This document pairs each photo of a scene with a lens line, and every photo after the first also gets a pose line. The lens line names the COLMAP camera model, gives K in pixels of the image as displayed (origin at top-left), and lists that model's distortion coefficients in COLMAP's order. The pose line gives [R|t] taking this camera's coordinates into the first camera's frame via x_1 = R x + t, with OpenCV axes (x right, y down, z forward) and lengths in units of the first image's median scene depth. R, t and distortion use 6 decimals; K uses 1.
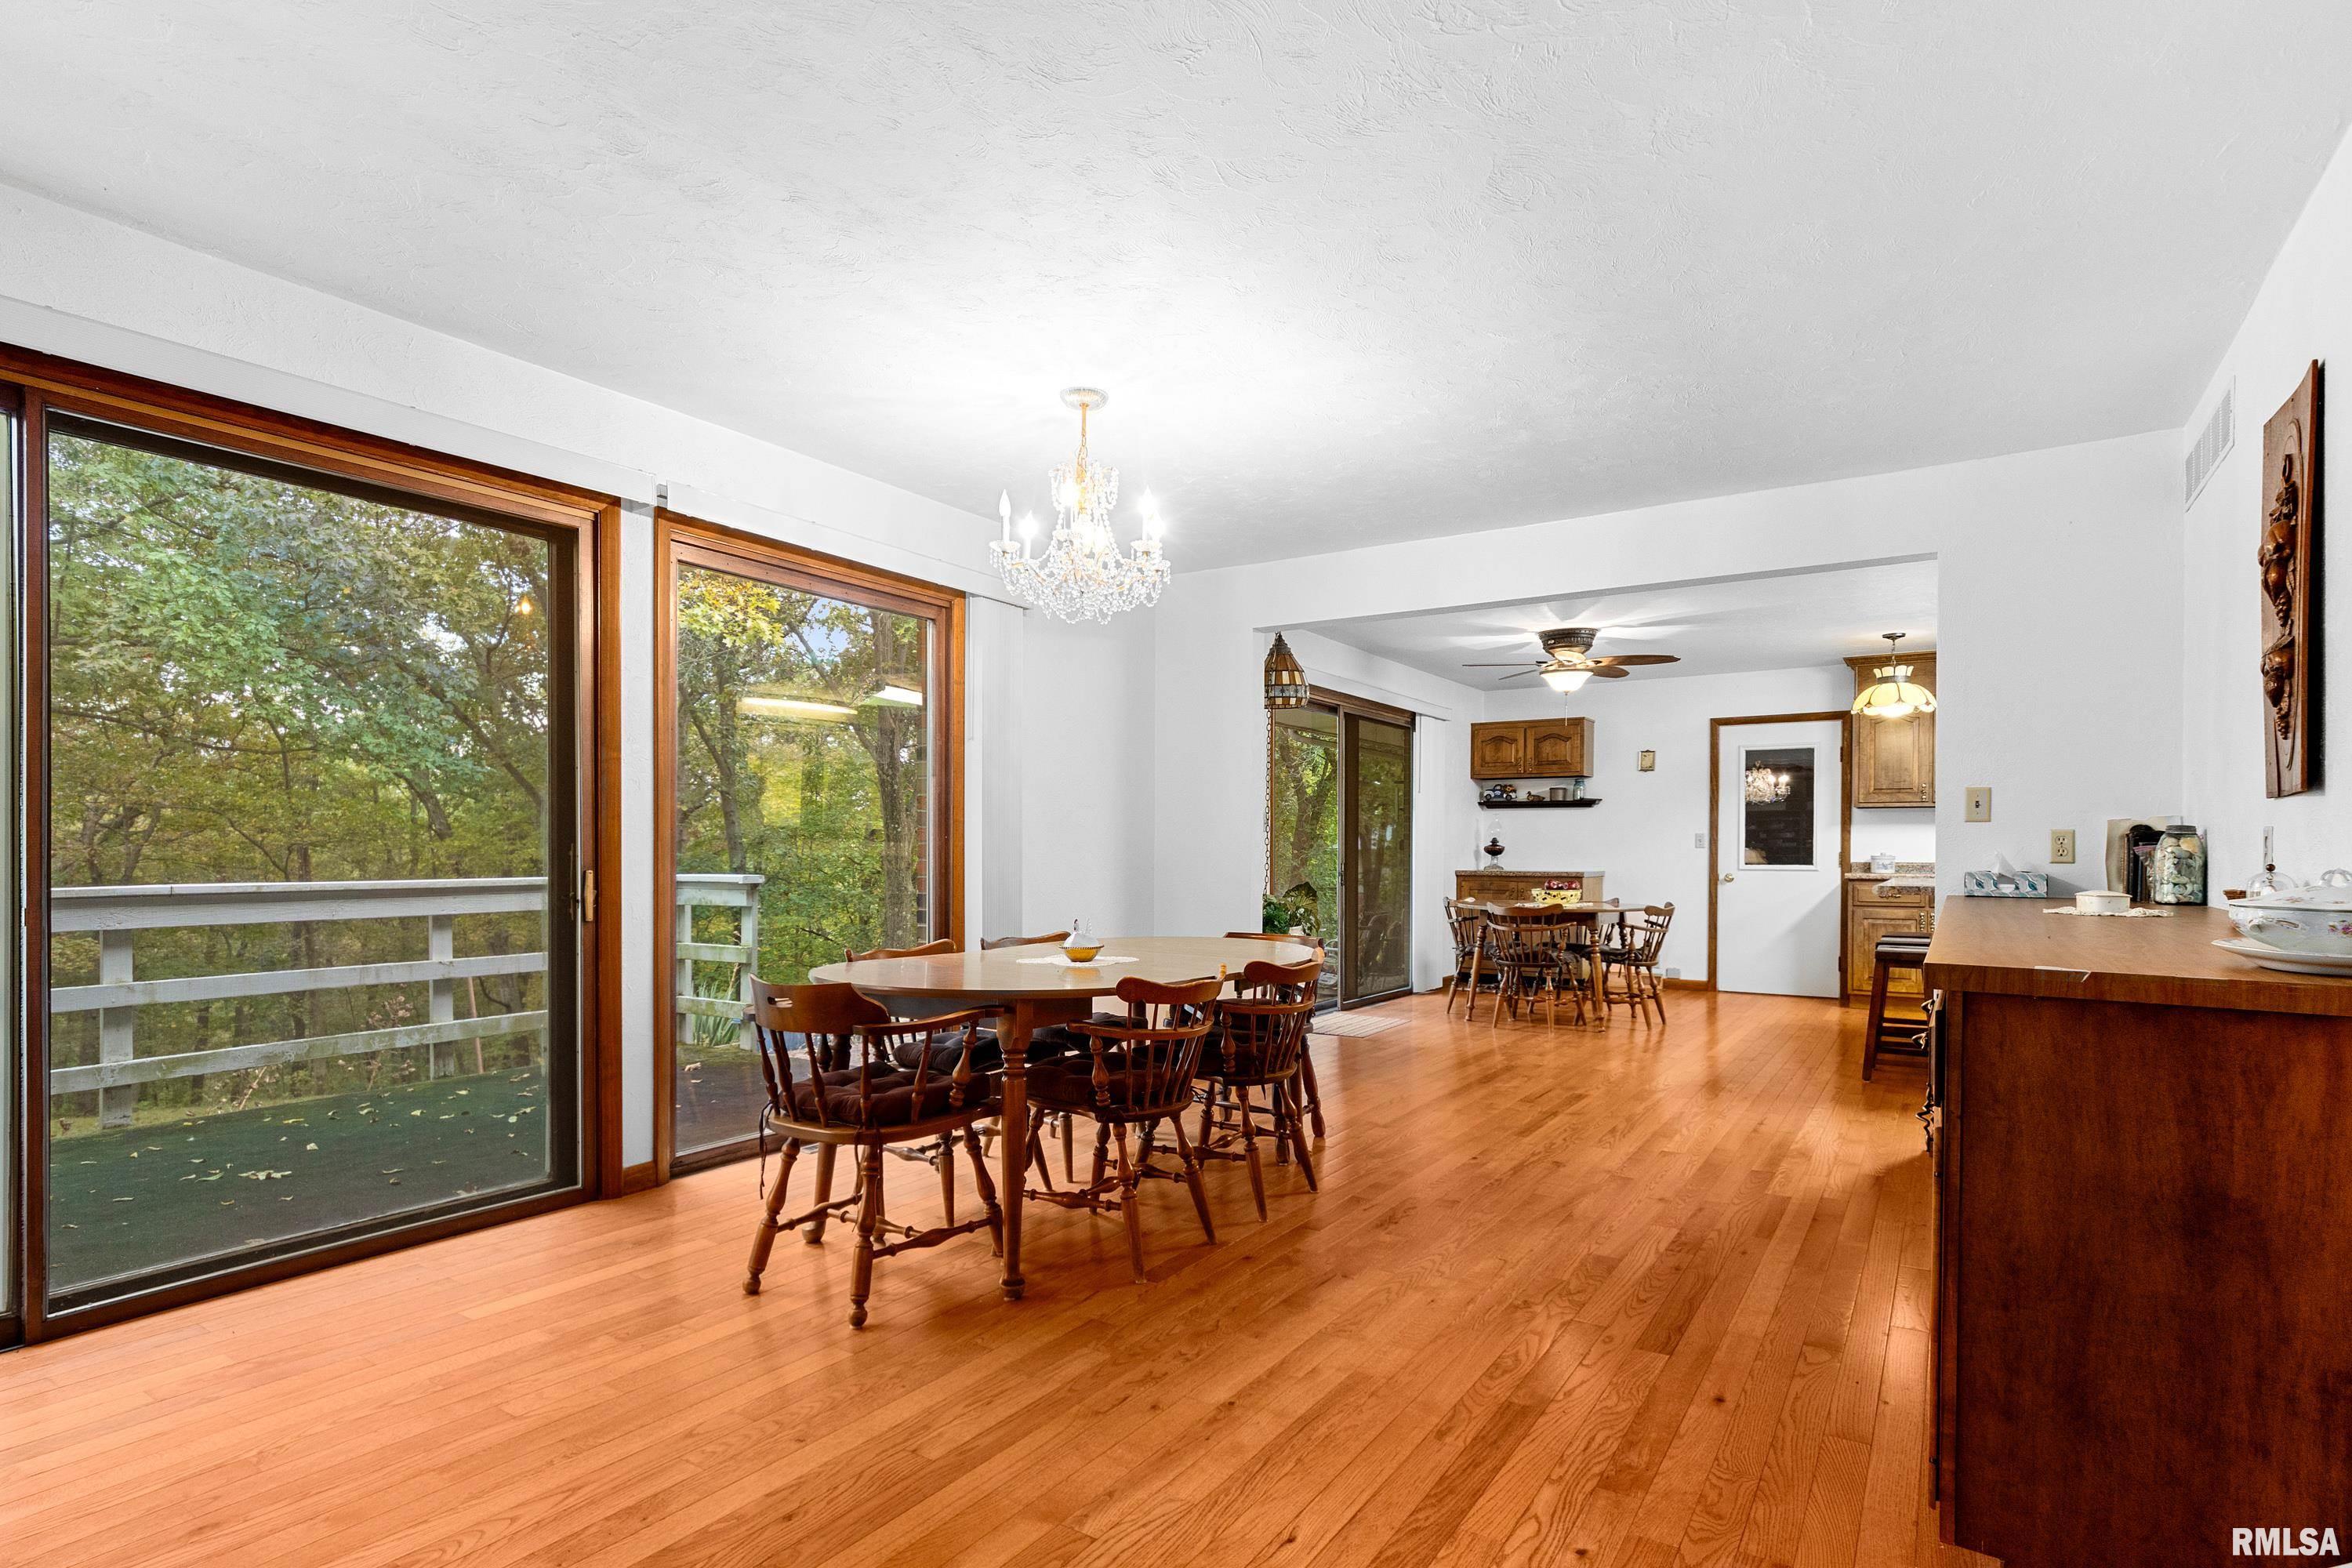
lens RADIAL K [[1178.4, 0, 1172.7], [0, 1178.4, 865.9], [0, 0, 1]] dist [-0.004426, -0.002380]
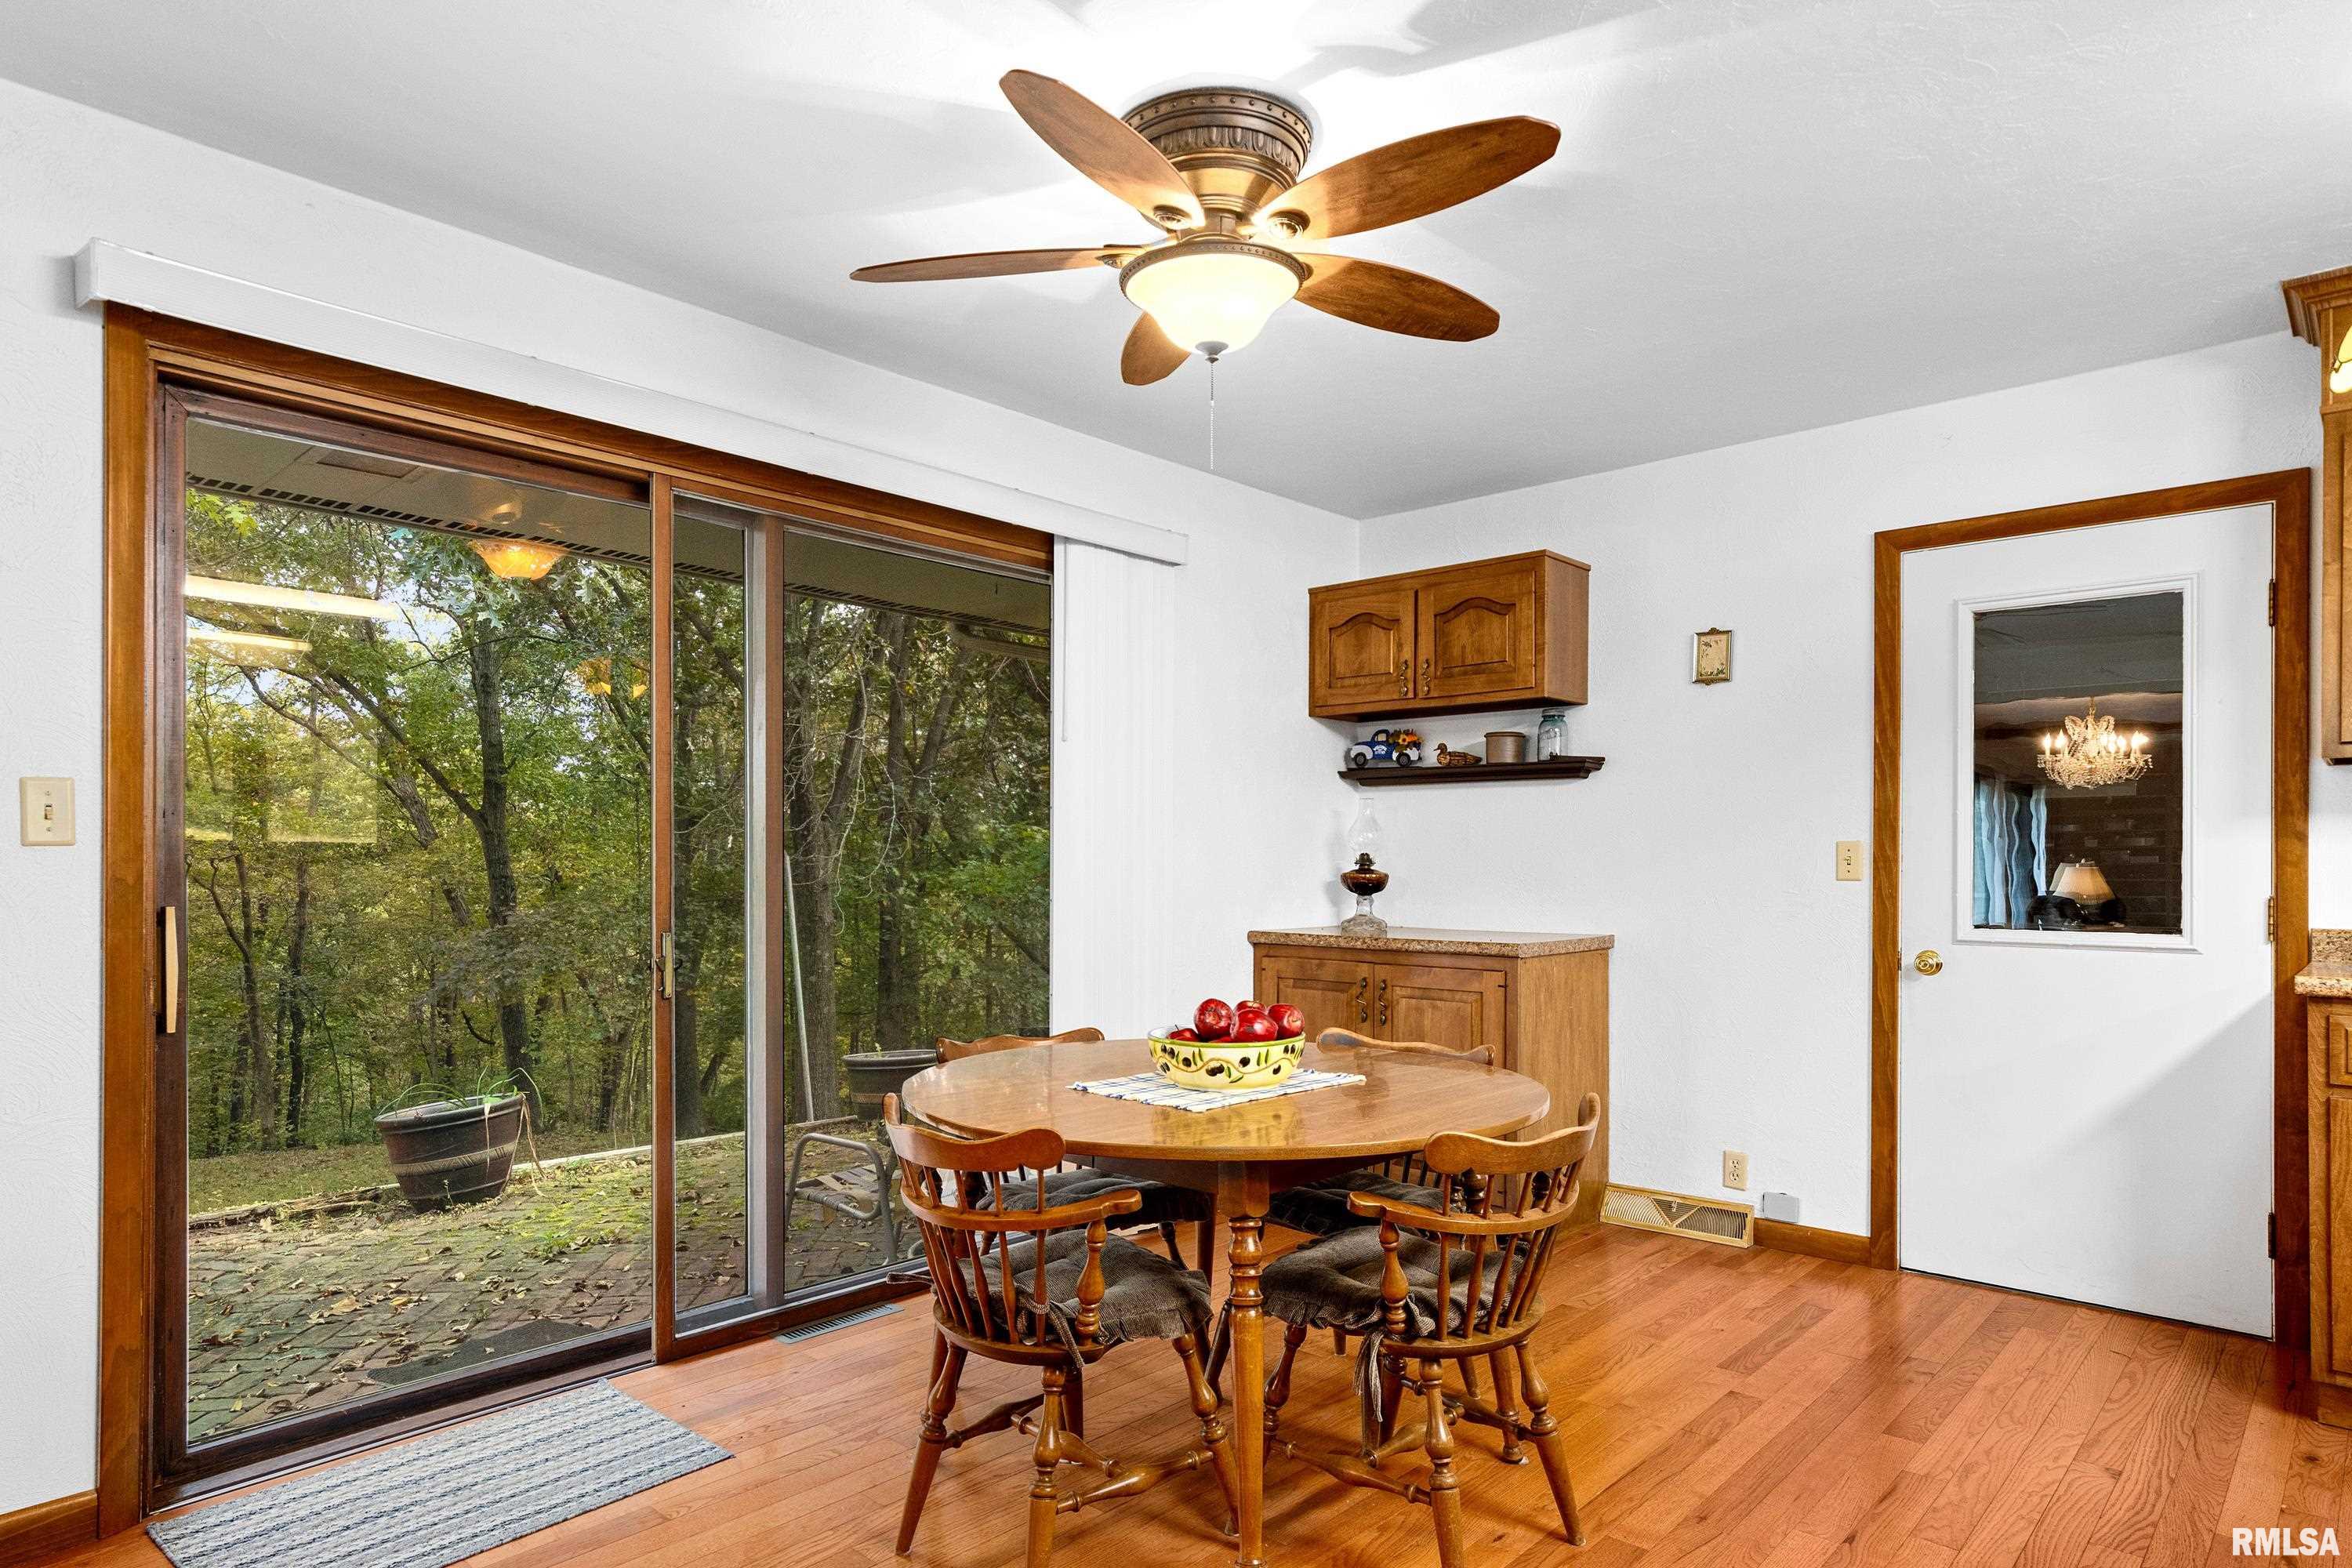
lens RADIAL K [[1352.8, 0, 1171.4], [0, 1352.8, 867.9], [0, 0, 1]] dist [0.006073, 0.000222]
pose [[0.988139, -0.000896, -0.153559, 0.290693], [-0.000469, 0.999961, -0.008851, -0.014795], [0.153561, 0.008819, 0.988100, 0.521782]]
